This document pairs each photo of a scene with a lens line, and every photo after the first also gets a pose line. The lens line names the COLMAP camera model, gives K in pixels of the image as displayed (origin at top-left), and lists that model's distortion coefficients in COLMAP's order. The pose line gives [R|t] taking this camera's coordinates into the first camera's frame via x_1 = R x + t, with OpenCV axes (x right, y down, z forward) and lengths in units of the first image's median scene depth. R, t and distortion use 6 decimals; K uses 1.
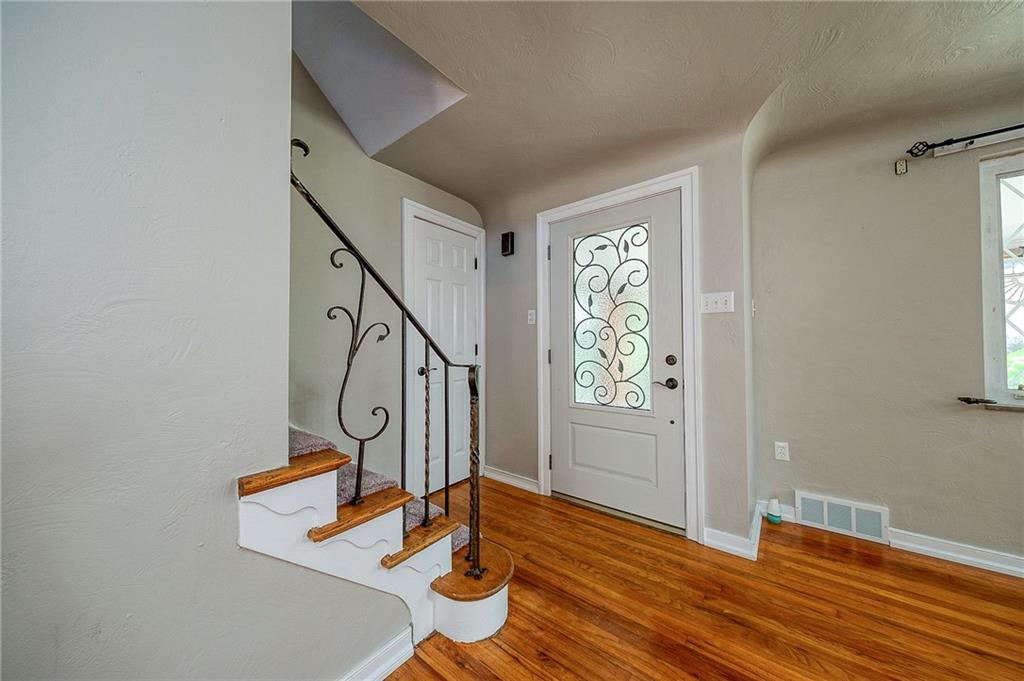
lens RADIAL K [[345.7, 0, 518.6], [0, 345.7, 340.9], [0, 0, 1]] dist [0.000169, -0.000100]
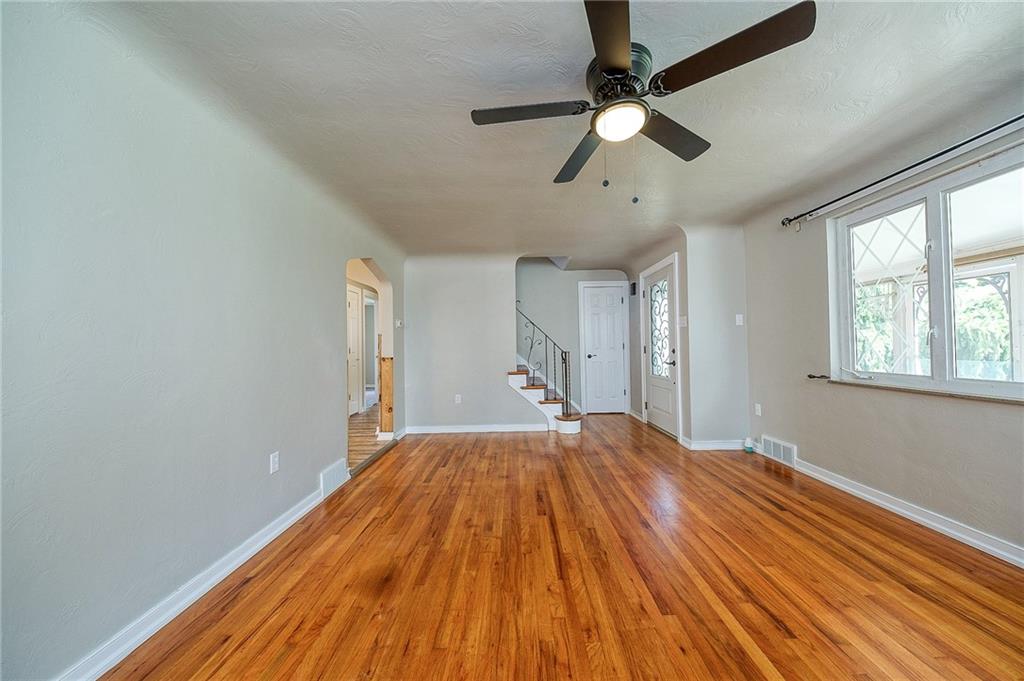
lens RADIAL K [[345.7, 0, 518.6], [0, 345.7, 340.9], [0, 0, 1]] dist [0.000169, -0.000100]
pose [[0.620386, -0.018875, -0.784070, 1.561054], [0.024262, 0.999694, -0.004869, -0.014793], [0.783922, -0.016002, 0.620654, -0.968374]]
